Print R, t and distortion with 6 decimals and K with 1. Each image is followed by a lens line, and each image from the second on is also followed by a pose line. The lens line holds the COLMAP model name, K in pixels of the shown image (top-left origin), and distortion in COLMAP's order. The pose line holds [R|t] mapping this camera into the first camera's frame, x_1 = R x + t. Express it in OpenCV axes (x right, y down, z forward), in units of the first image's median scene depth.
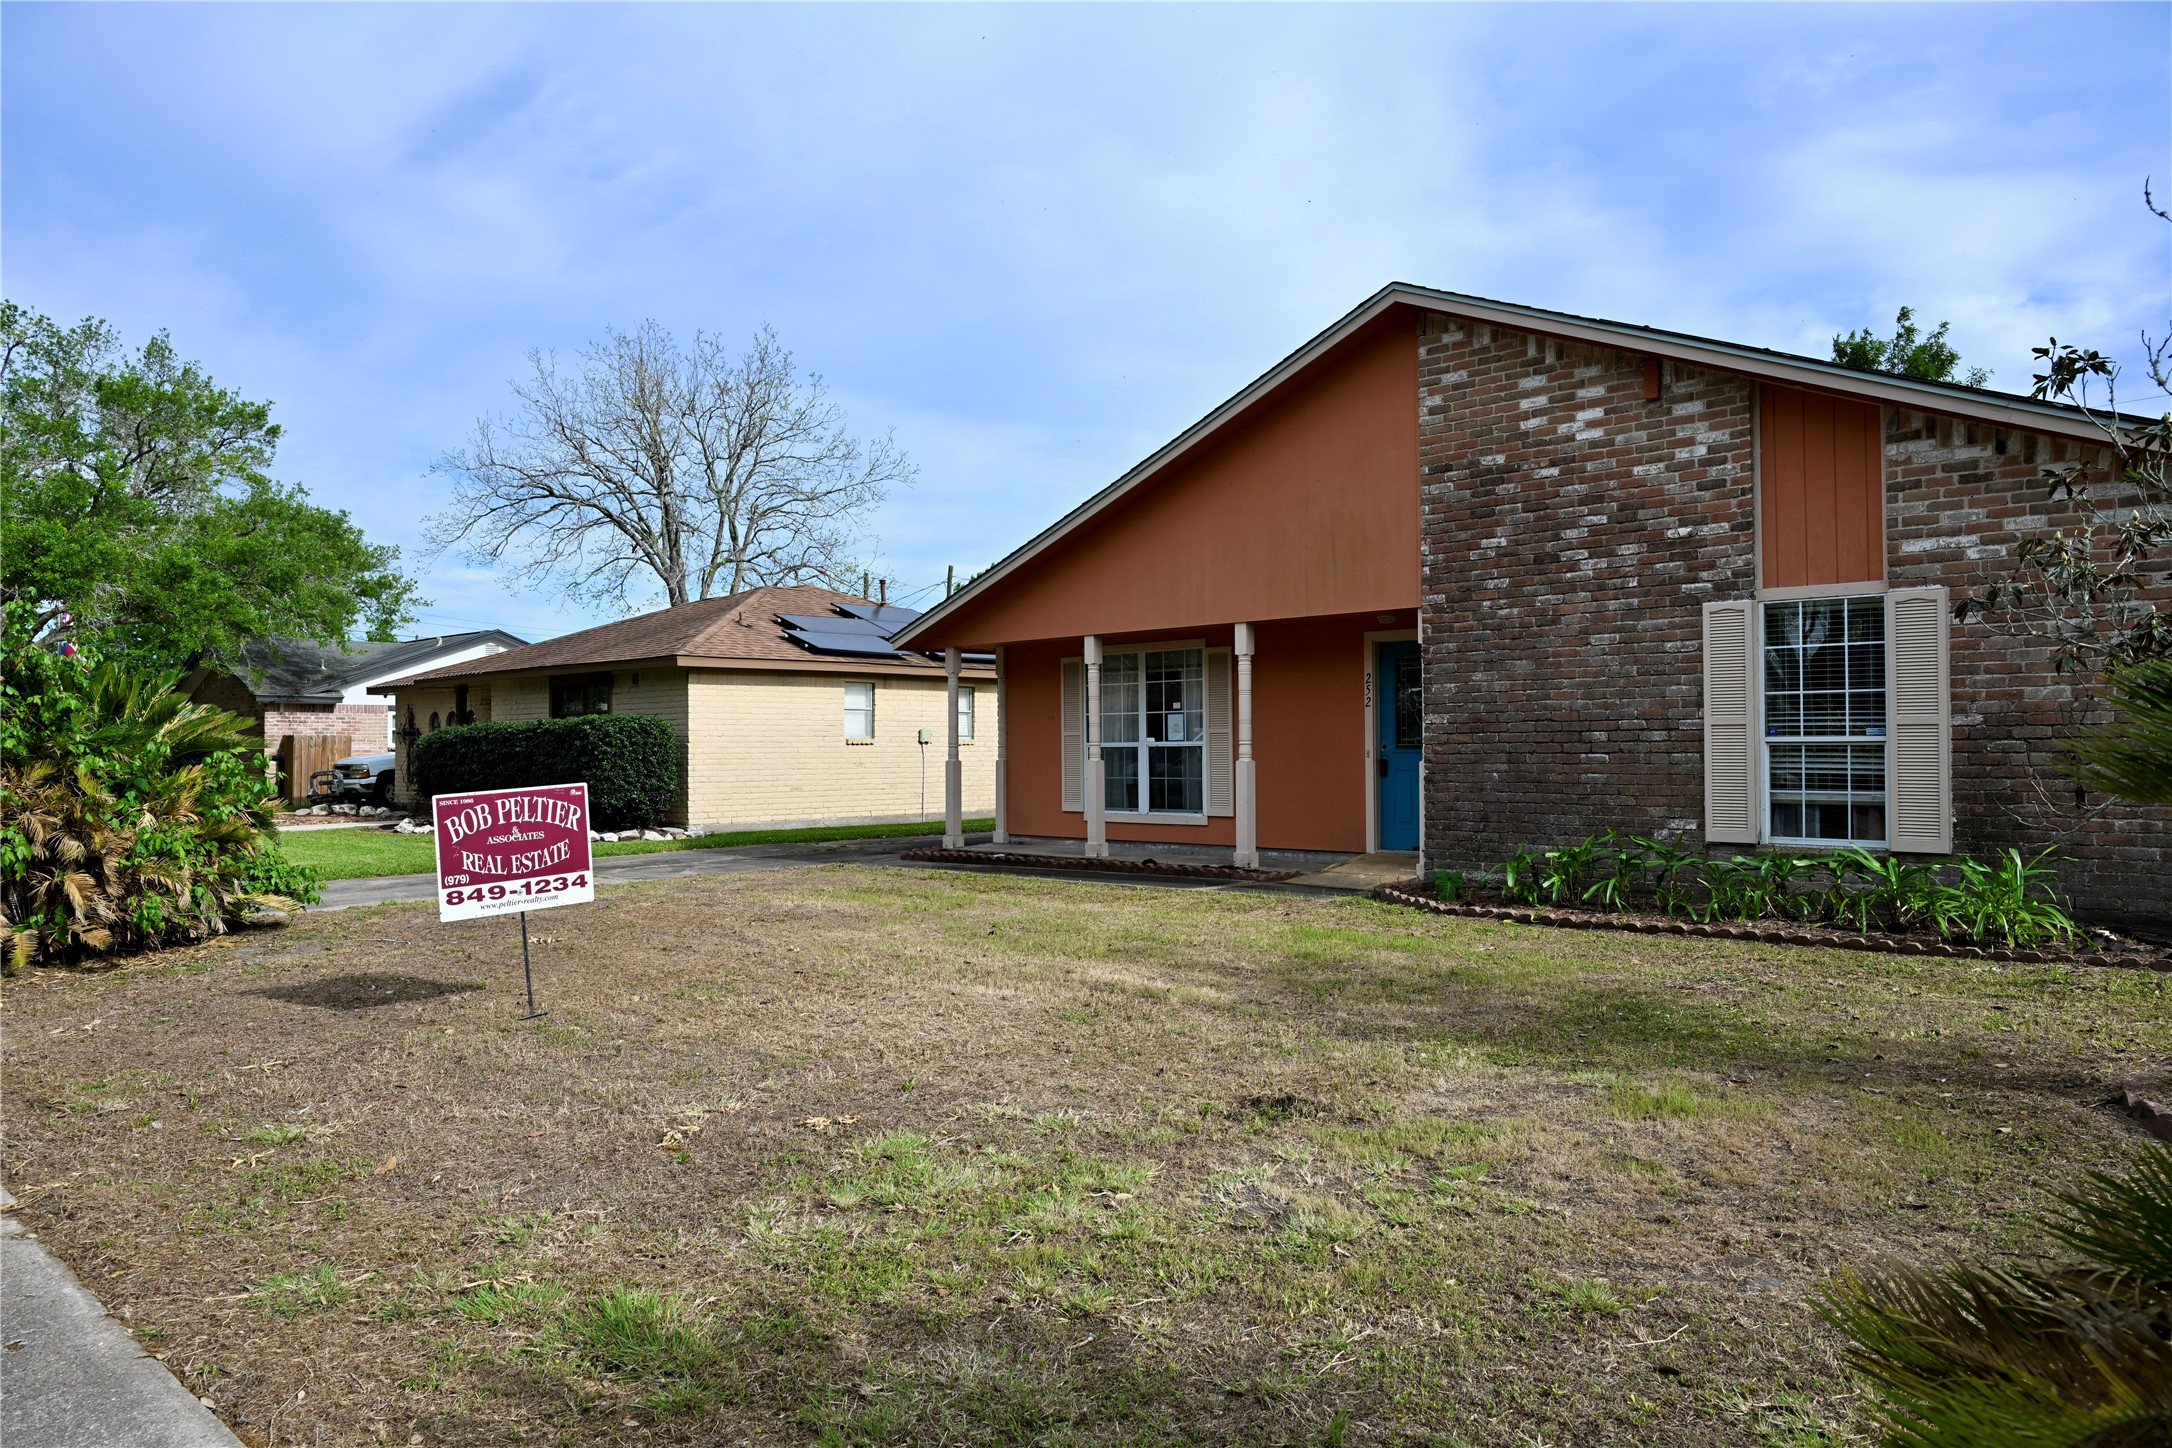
lens RADIAL K [[1440.6, 0, 1056.0], [0, 1440.6, 718.5], [0, 0, 1]] dist [-0.003731, -0.002935]
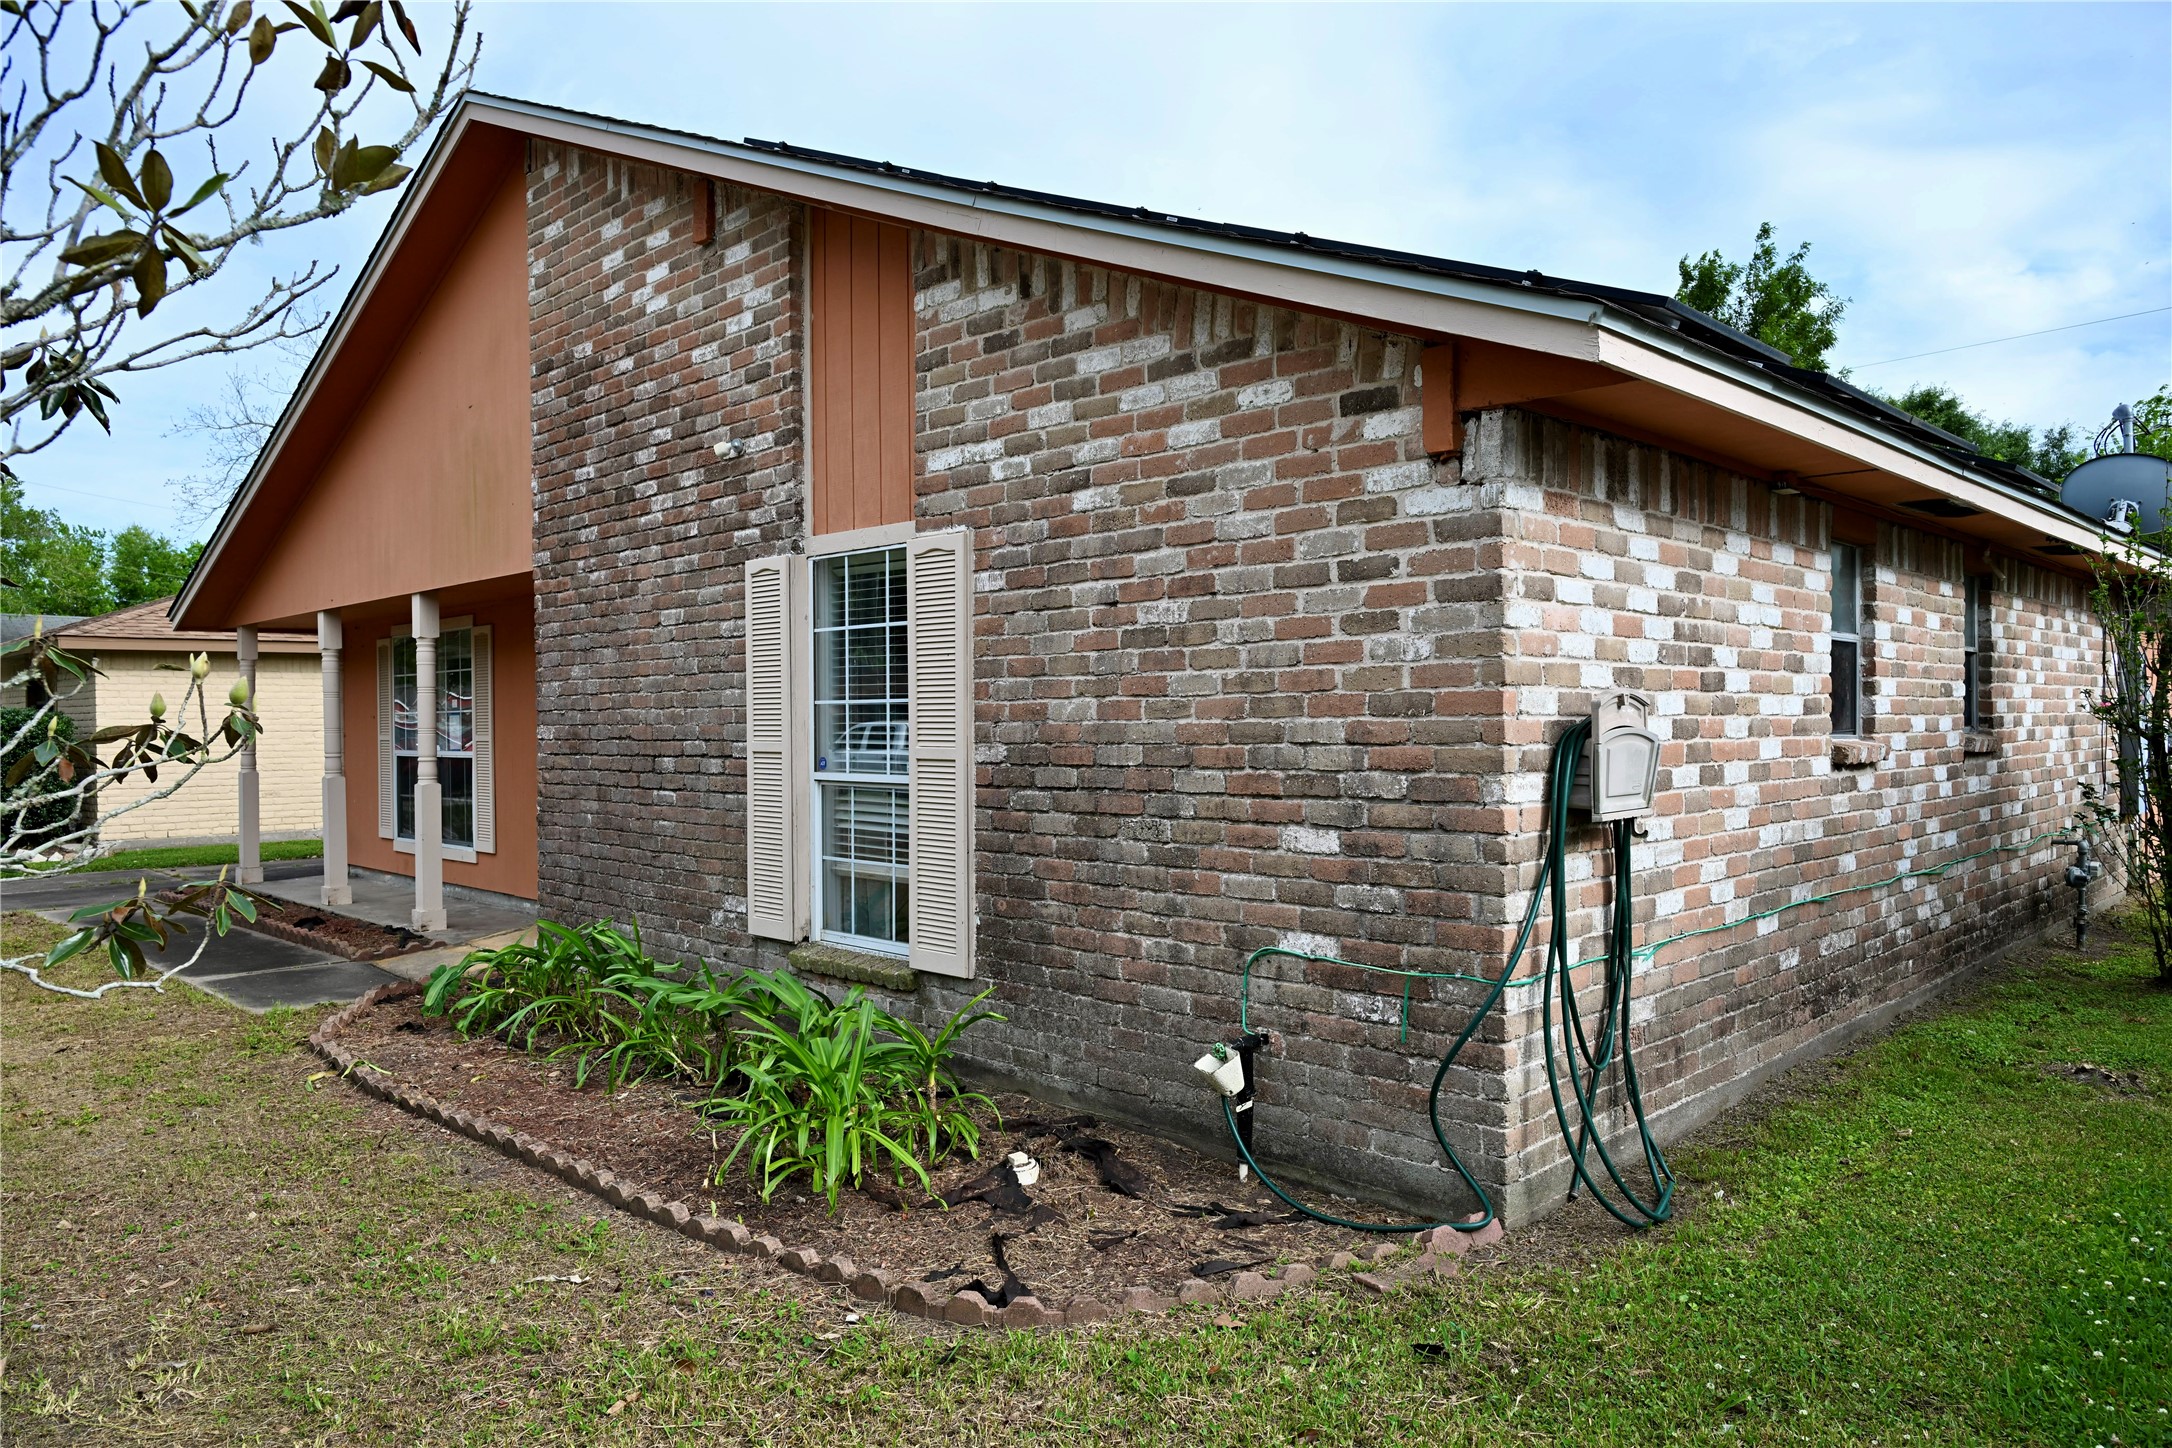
lens RADIAL K [[1413.0, 0, 1086.0], [0, 1413.0, 724.0], [0, 0, 1]] dist [-0.004686, -0.001391]
pose [[0.999996, -0.002346, 0.001625, 0.563039], [0.002307, 0.999708, 0.024038, -0.021086], [-0.001681, -0.024035, 0.999710, 0.351100]]
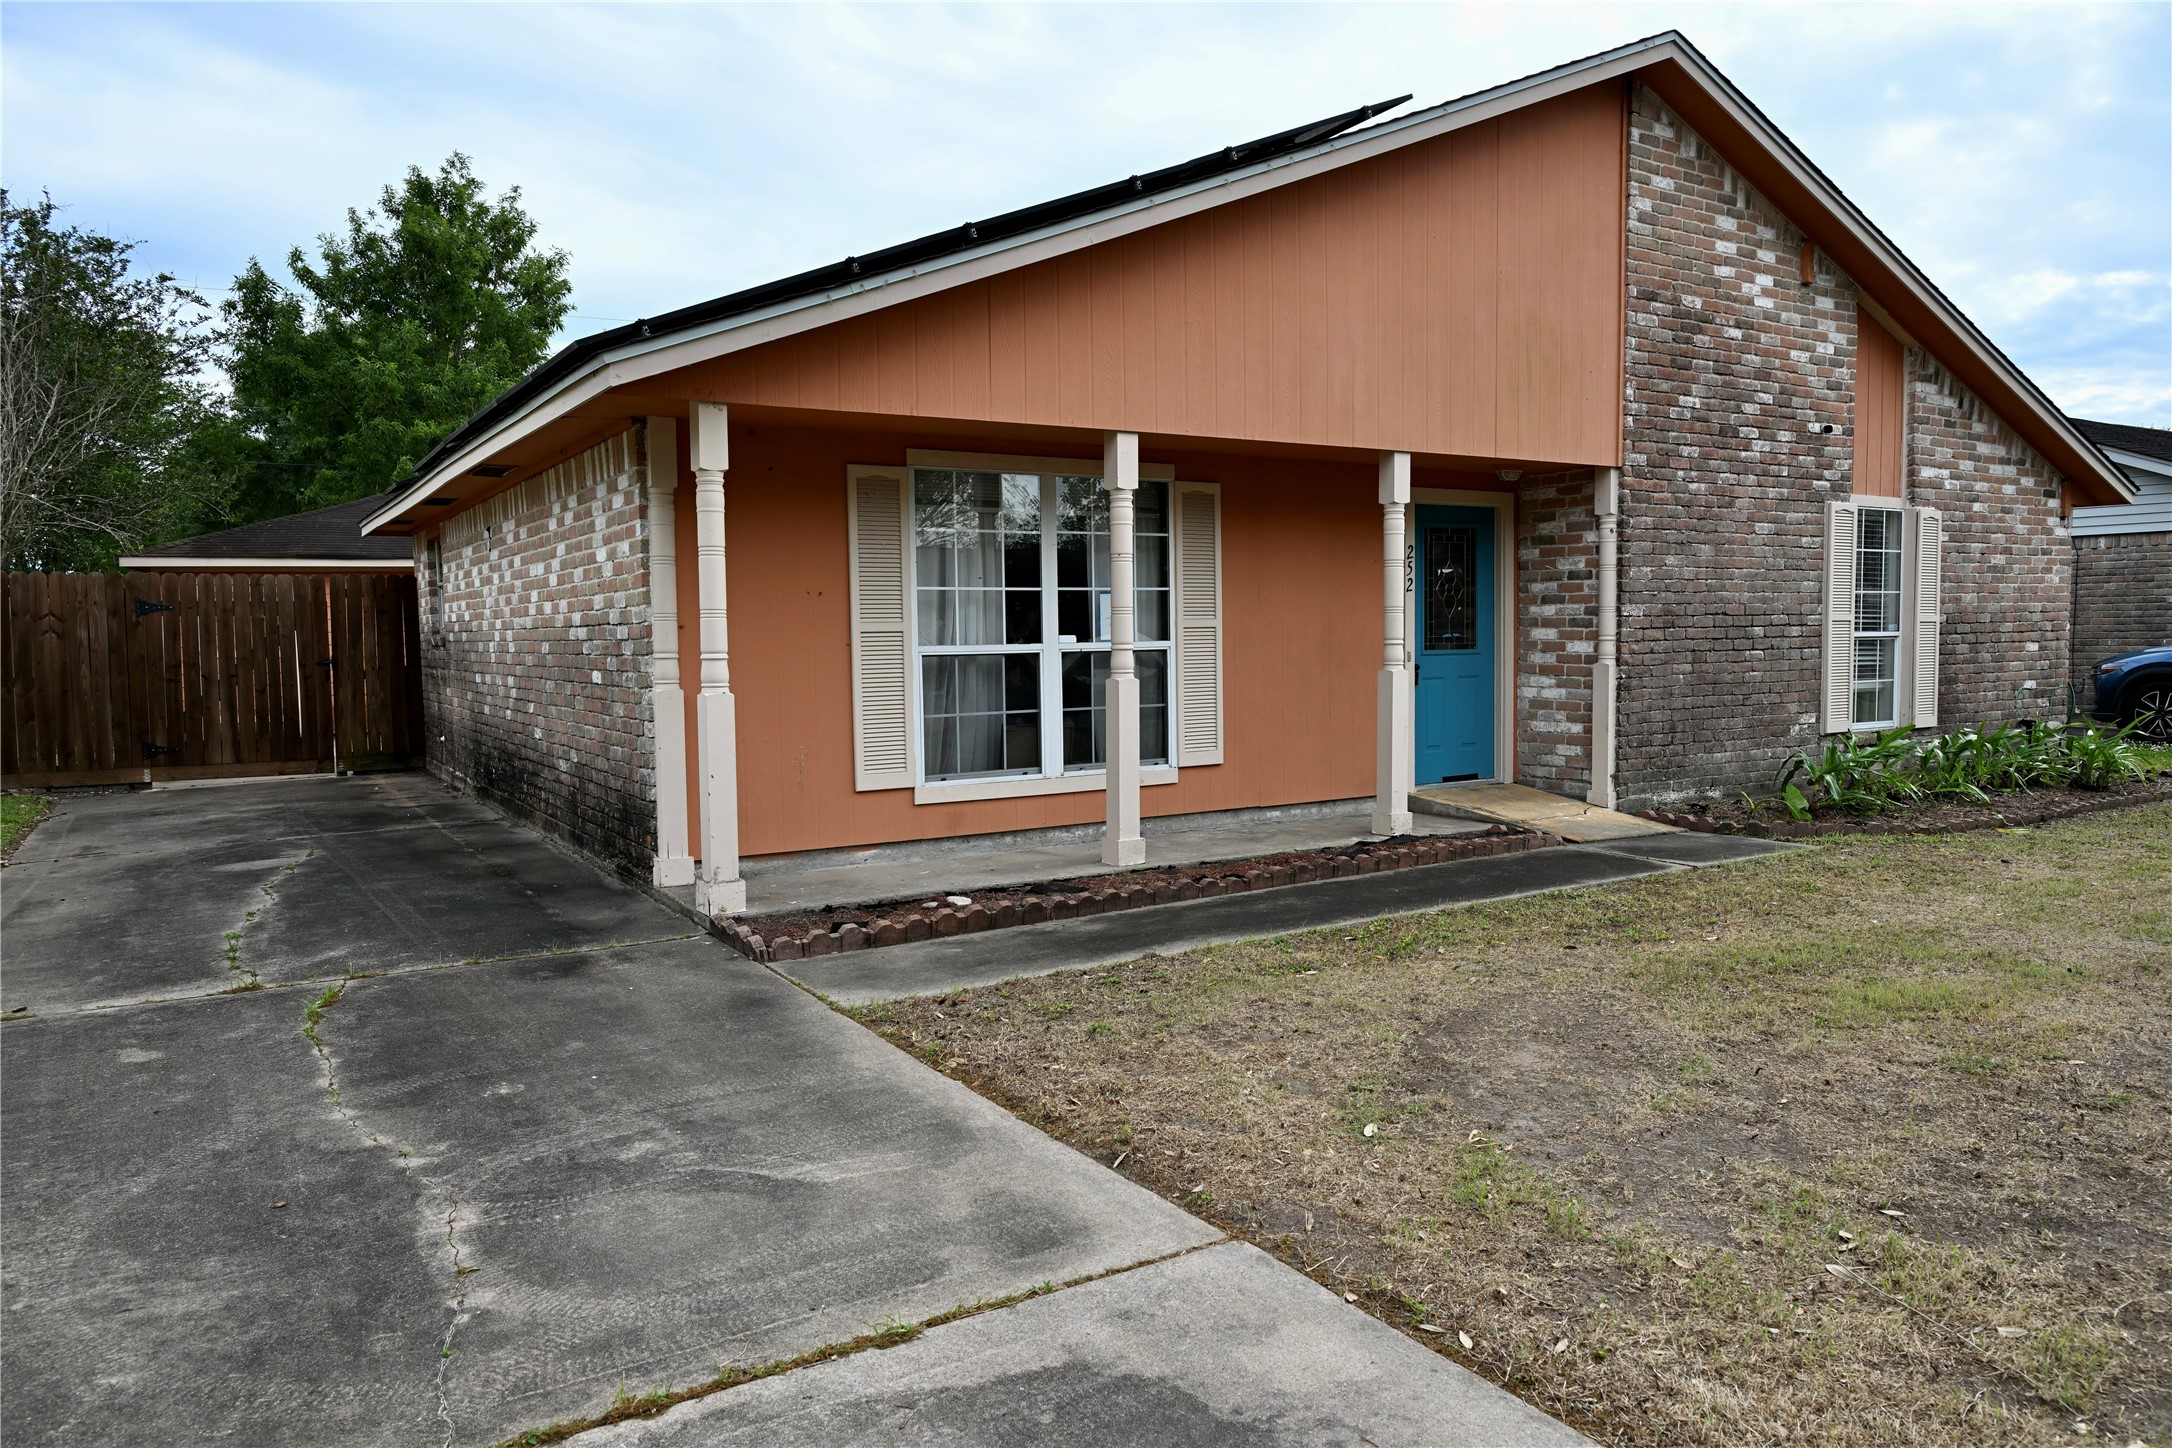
lens RADIAL K [[1449.2, 0, 1085.4], [0, 1449.2, 726.8], [0, 0, 1]] dist [0.003935, -0.003316]
pose [[0.231742, -0.060203, 0.970913, -0.643689], [-0.009290, 0.997901, 0.064094, 0.017440], [-0.972733, -0.023873, 0.230696, 1.198012]]
